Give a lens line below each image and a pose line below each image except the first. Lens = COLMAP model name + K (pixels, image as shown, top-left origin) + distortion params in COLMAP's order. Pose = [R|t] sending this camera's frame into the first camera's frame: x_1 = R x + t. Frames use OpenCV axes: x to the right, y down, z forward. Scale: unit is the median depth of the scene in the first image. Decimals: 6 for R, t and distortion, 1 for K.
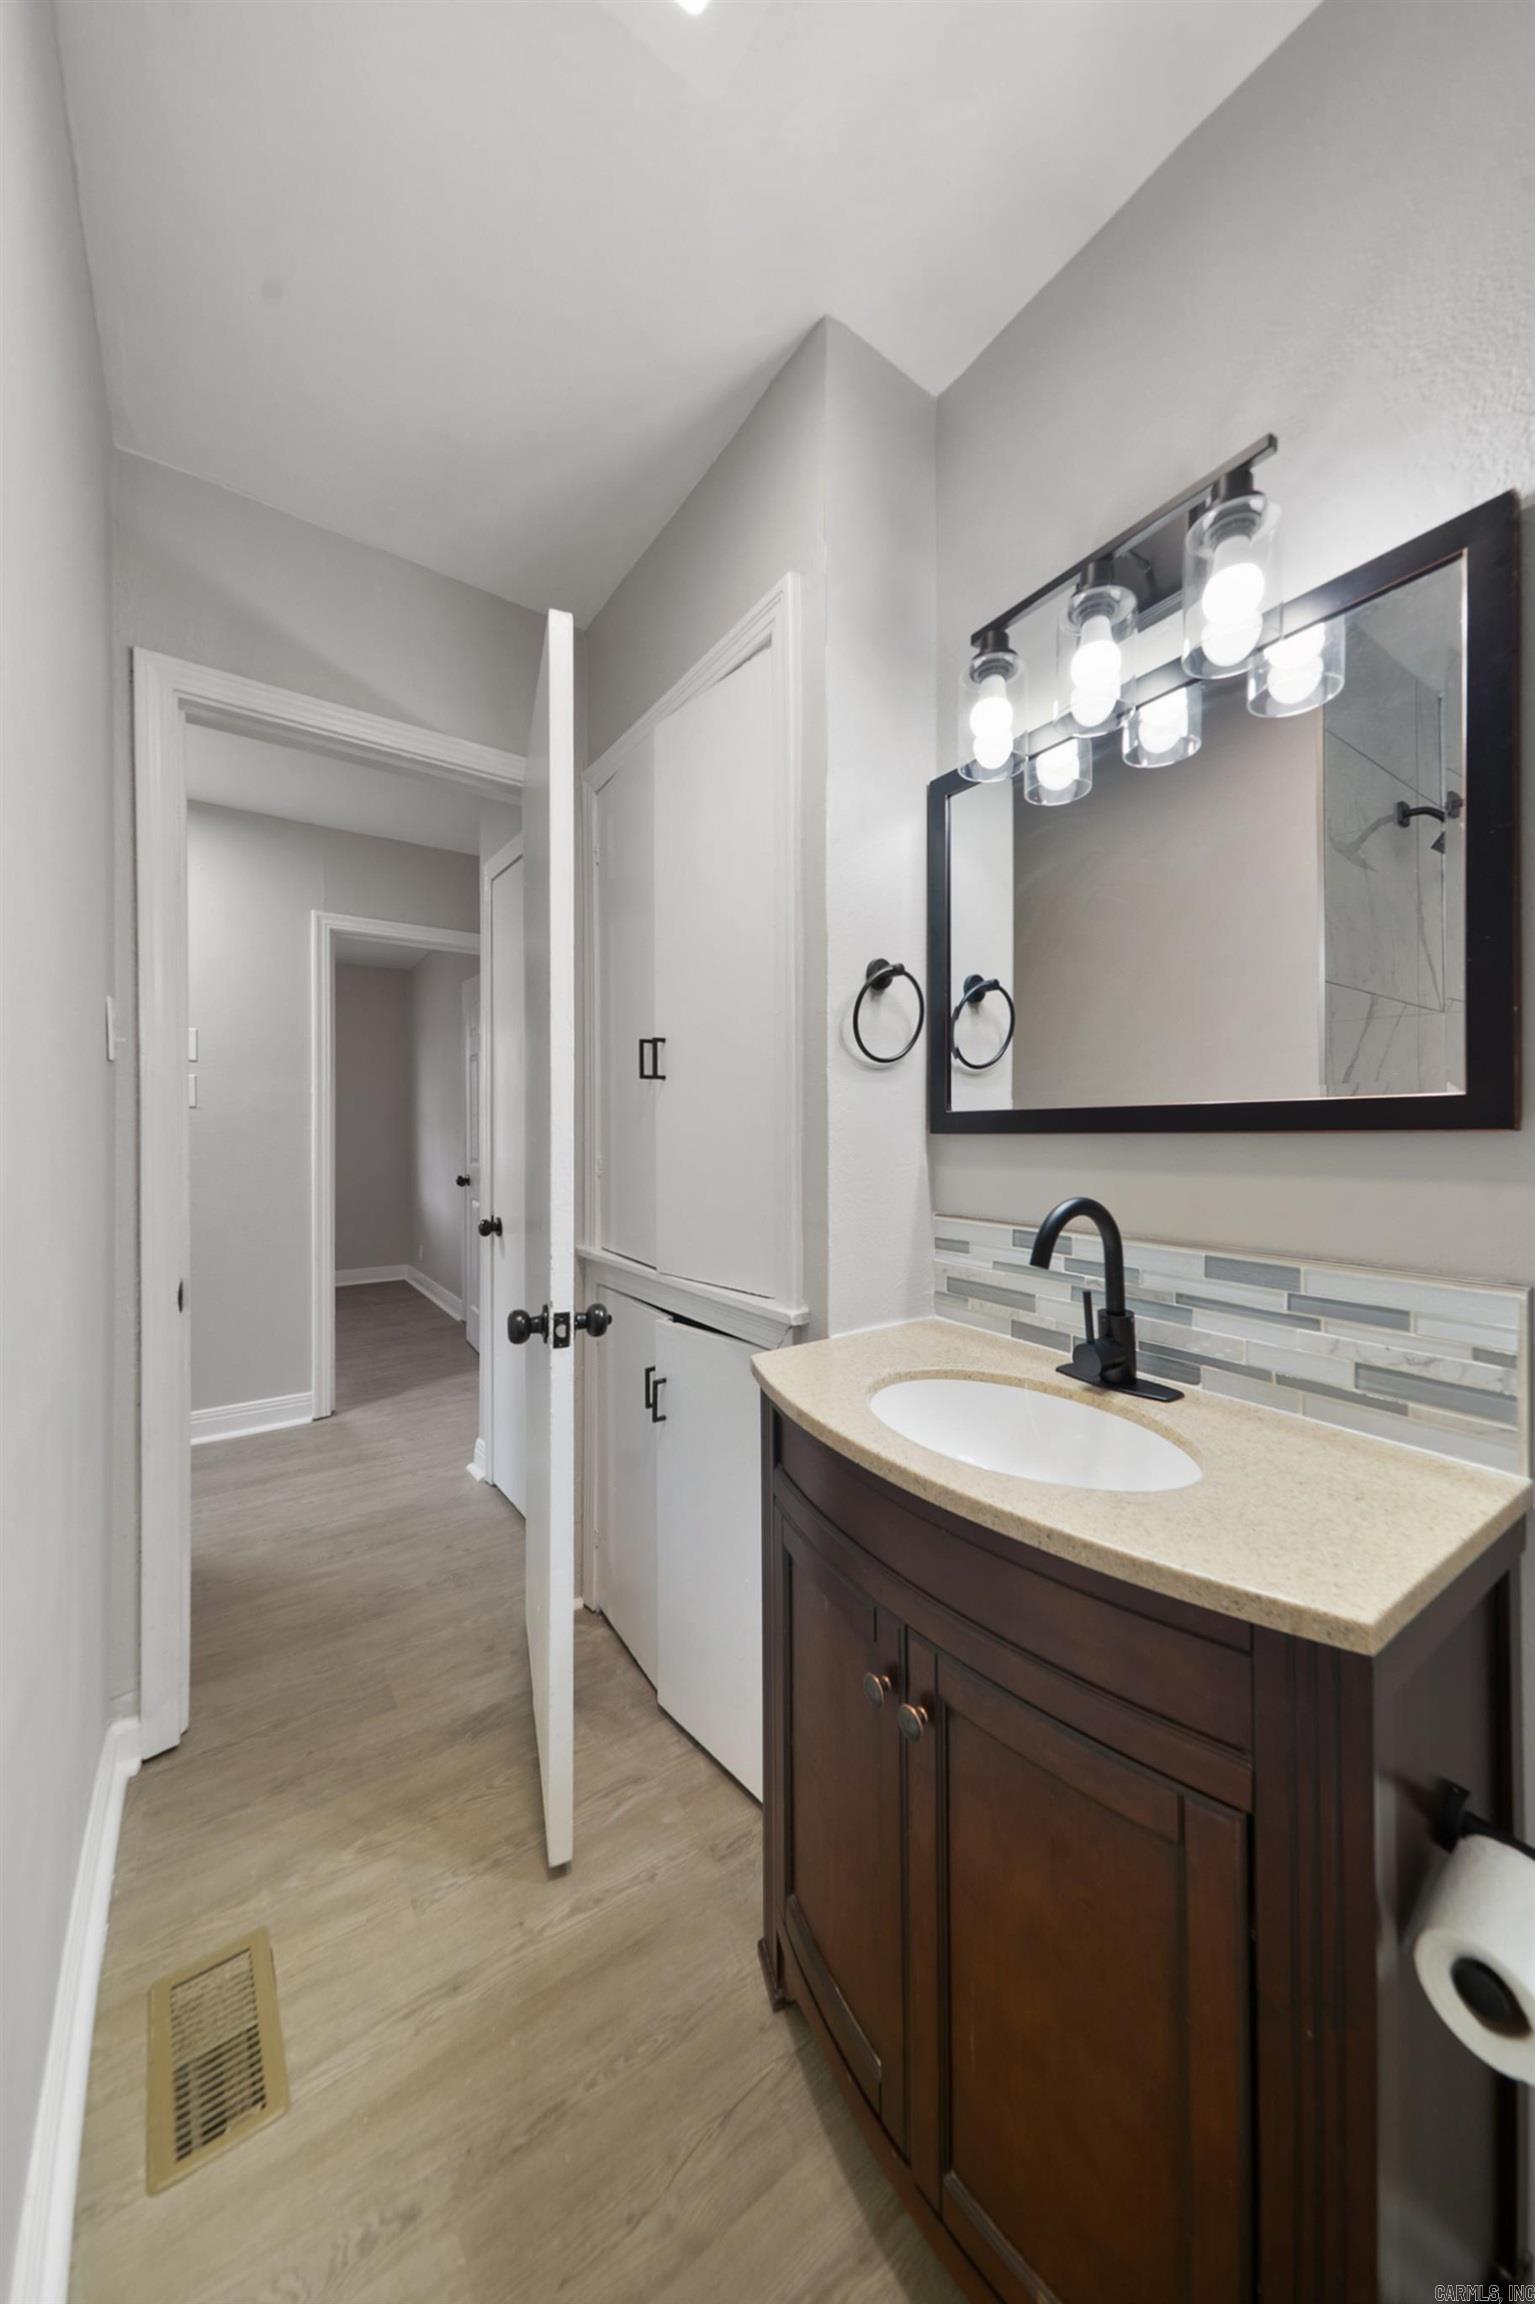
lens RADIAL K [[818.2, 0, 771.0], [0, 818.2, 1138.5], [0, 0, 1]] dist [-0.003197, -0.000843]
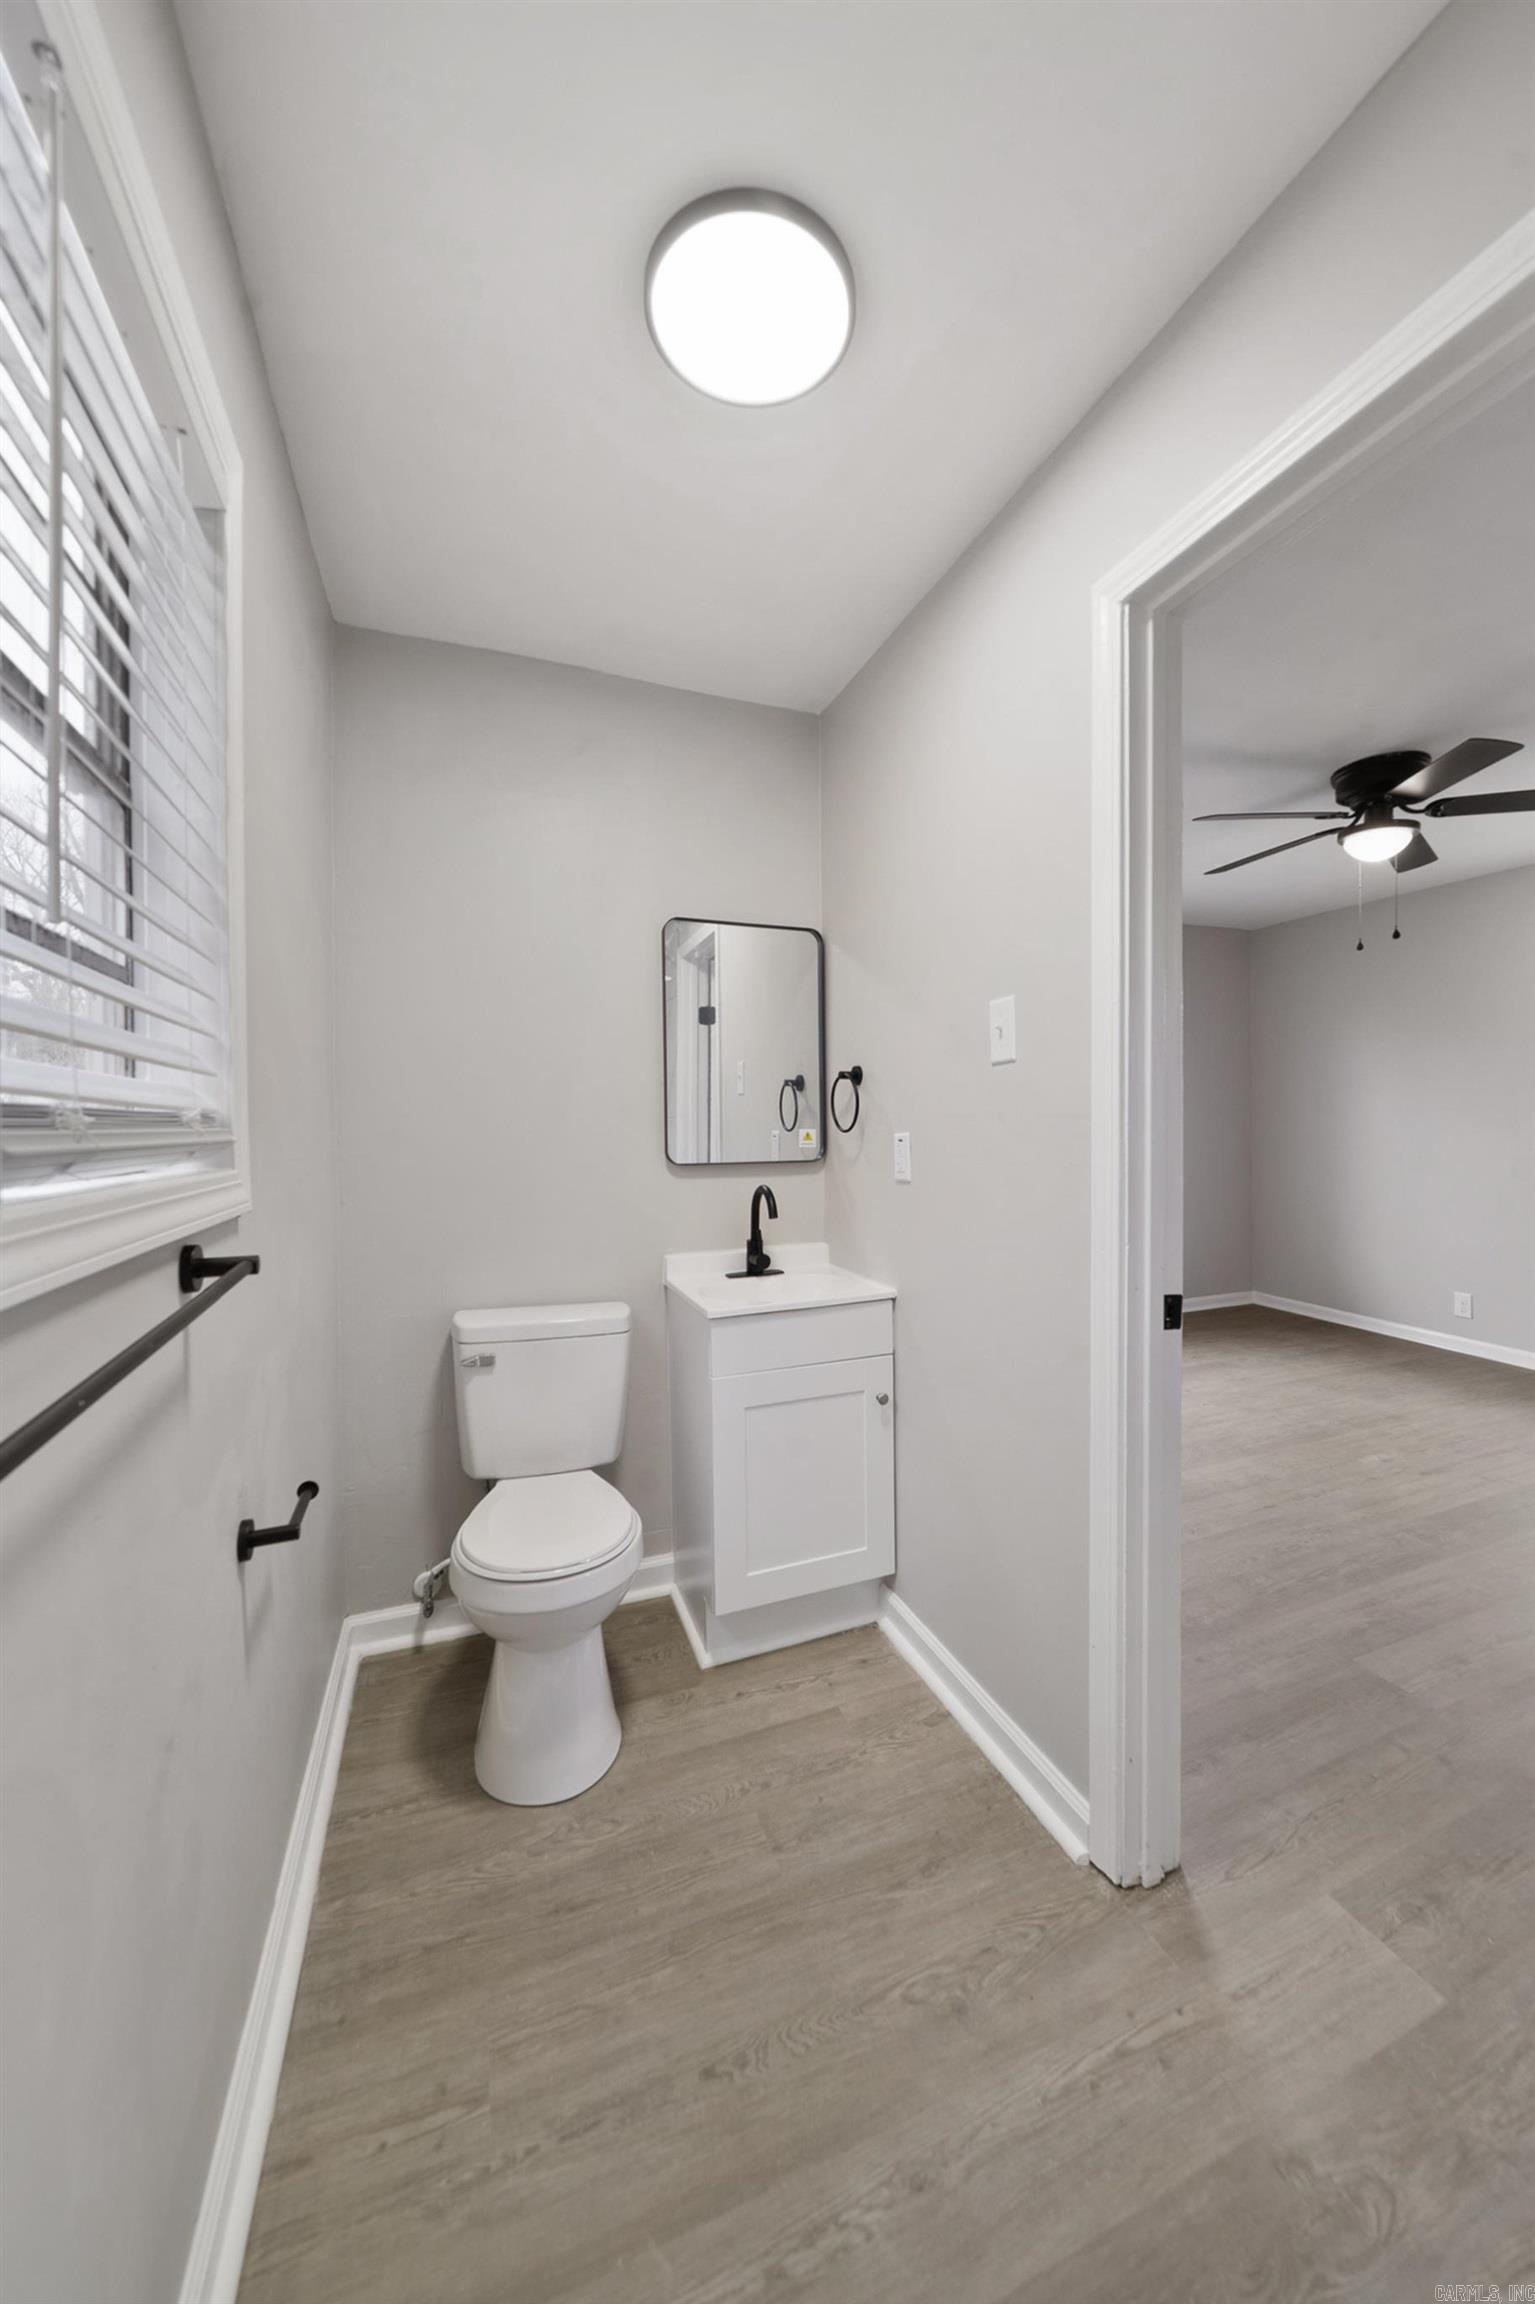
lens RADIAL K [[818.2, 0, 784.0], [0, 818.2, 1140.8], [0, 0, 1]] dist [-0.003197, -0.000843]
pose [[-0.974464, 0.009036, 0.224361, -0.733051], [0.014422, 0.999645, 0.022381, -0.001141], [-0.224080, 0.025045, -0.974249, 1.842790]]
